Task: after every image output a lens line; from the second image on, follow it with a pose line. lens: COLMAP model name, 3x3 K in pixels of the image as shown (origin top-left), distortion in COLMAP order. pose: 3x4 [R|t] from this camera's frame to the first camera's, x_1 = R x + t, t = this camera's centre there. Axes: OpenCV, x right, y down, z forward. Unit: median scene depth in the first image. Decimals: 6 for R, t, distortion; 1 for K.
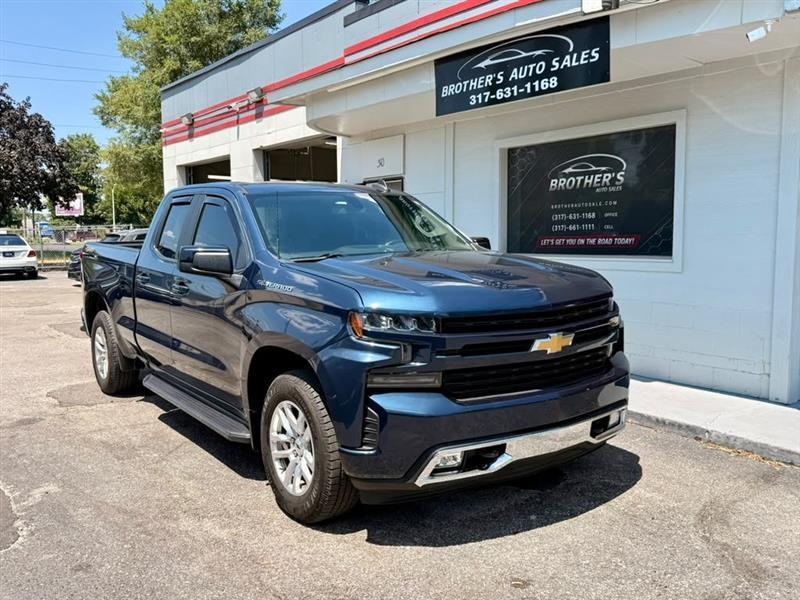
lens RADIAL K [[693.4, 0, 400.5], [0, 693.4, 299.6], [0, 0, 1]] dist [0.124141, -0.212348]
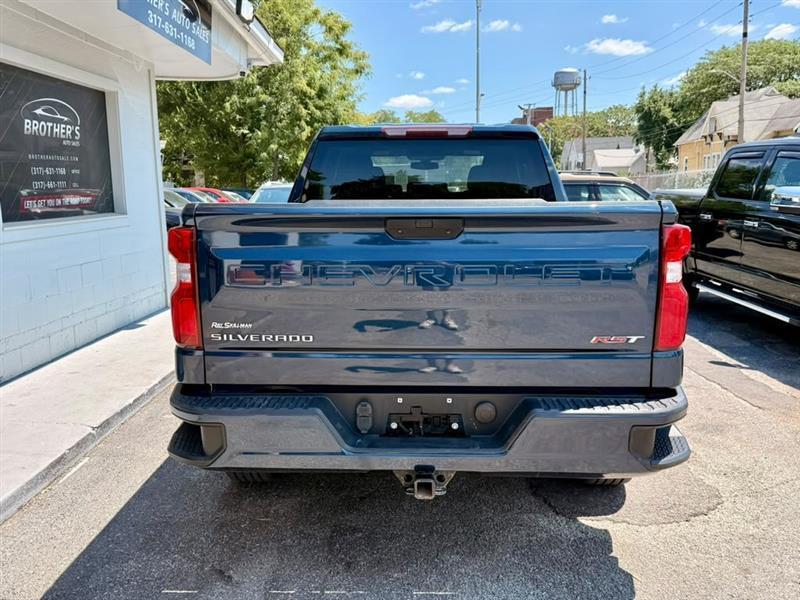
lens RADIAL K [[696.9, 0, 397.4], [0, 696.9, 297.2], [0, 0, 1]] dist [0.115369, -0.222973]
pose [[-0.777002, -0.077023, 0.624769, -0.624405], [0.082661, 0.971408, 0.222561, -0.134505], [-0.624048, 0.224574, -0.748419, 1.486576]]
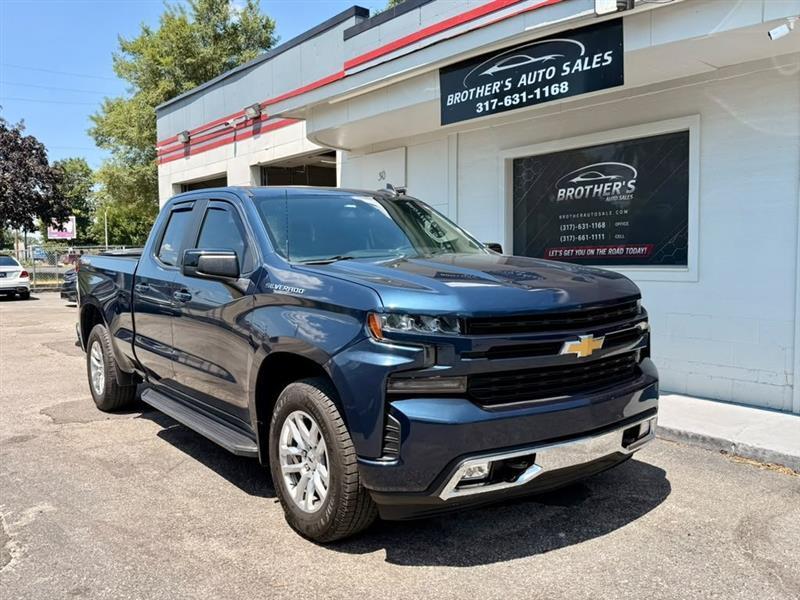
lens RADIAL K [[693.8, 0, 397.1], [0, 693.8, 300.2], [0, 0, 1]] dist [0.114923, -0.188257]
pose [[0.999973, -0.004016, 0.006123, -0.019279], [0.004203, 0.999519, -0.030714, 0.013878], [-0.005997, 0.030739, 0.999509, 0.029756]]
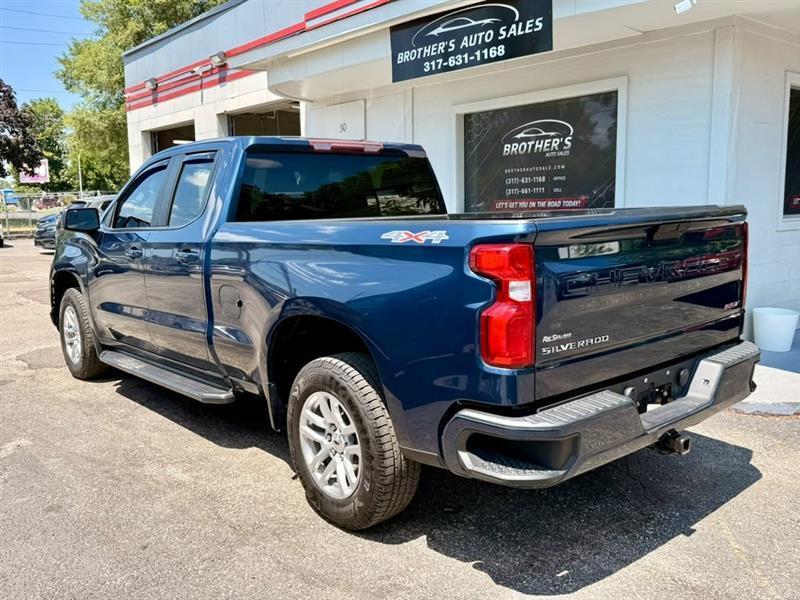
lens RADIAL K [[694.3, 0, 401.2], [0, 694.3, 296.5], [0, 0, 1]] dist [0.118354, -0.201490]
pose [[0.999275, -0.013924, 0.035422, 0.024681], [0.012301, 0.998882, 0.045638, 0.004686], [-0.036018, -0.045169, 0.998330, -0.044473]]
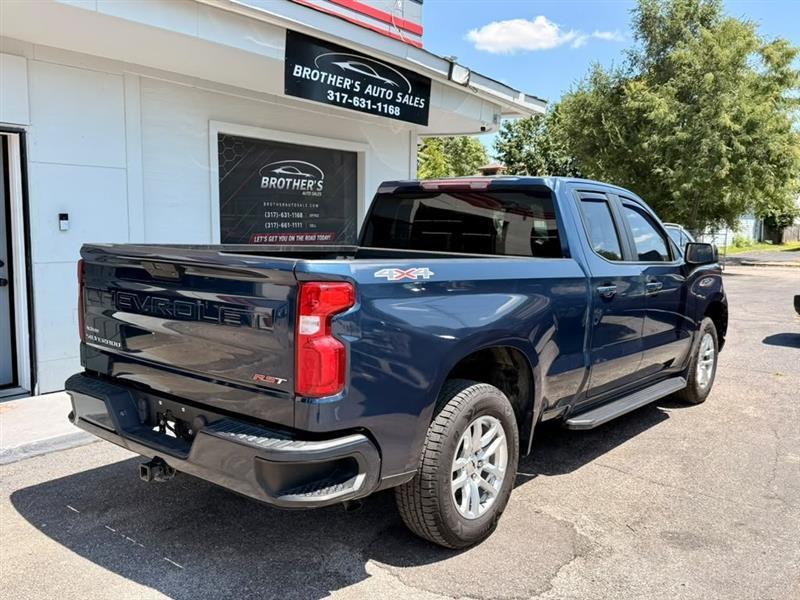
lens RADIAL K [[692.3, 0, 399.8], [0, 692.3, 294.8], [0, 0, 1]] dist [0.137682, -0.246303]
pose [[-0.245390, -0.091181, 0.965127, -0.892766], [0.082377, 0.990005, 0.114476, -0.112361], [-0.965918, 0.107596, -0.235426, 1.167452]]
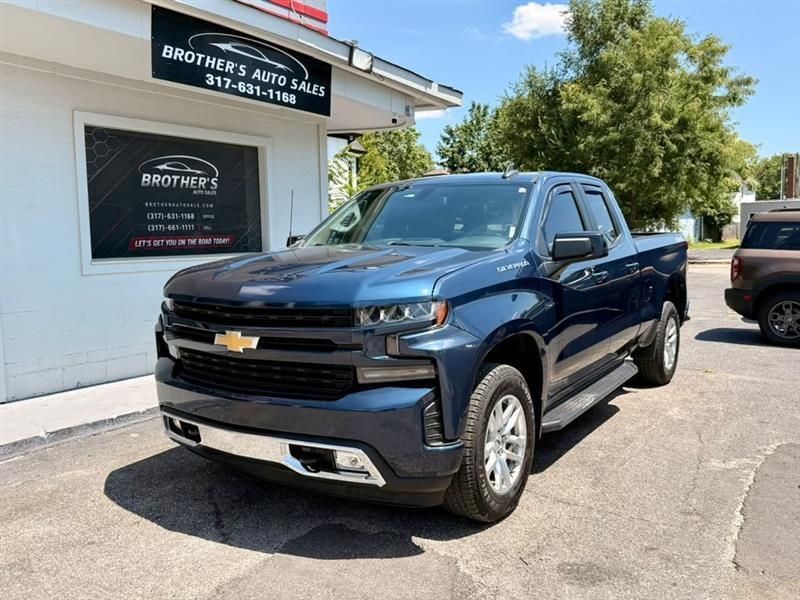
lens RADIAL K [[696.9, 0, 397.4], [0, 696.9, 297.2], [0, 0, 1]] dist [0.115369, -0.222973]
pose [[-0.309448, -0.072697, 0.948133, -0.828263], [0.107774, 0.987968, 0.110927, -0.088415], [-0.944789, 0.136510, -0.297890, 1.079013]]
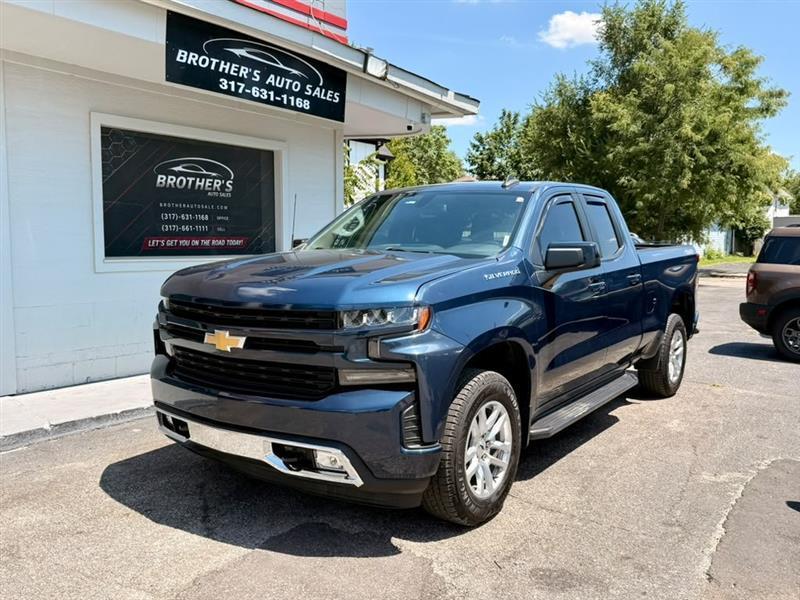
lens RADIAL K [[696.0, 0, 406.5], [0, 696.0, 299.4], [0, 0, 1]] dist [0.128399, -0.250107]
pose [[-0.281624, -0.076050, 0.956506, -0.846298], [0.084517, 0.991013, 0.103678, -0.086082], [-0.955795, 0.110040, -0.272666, 1.052899]]
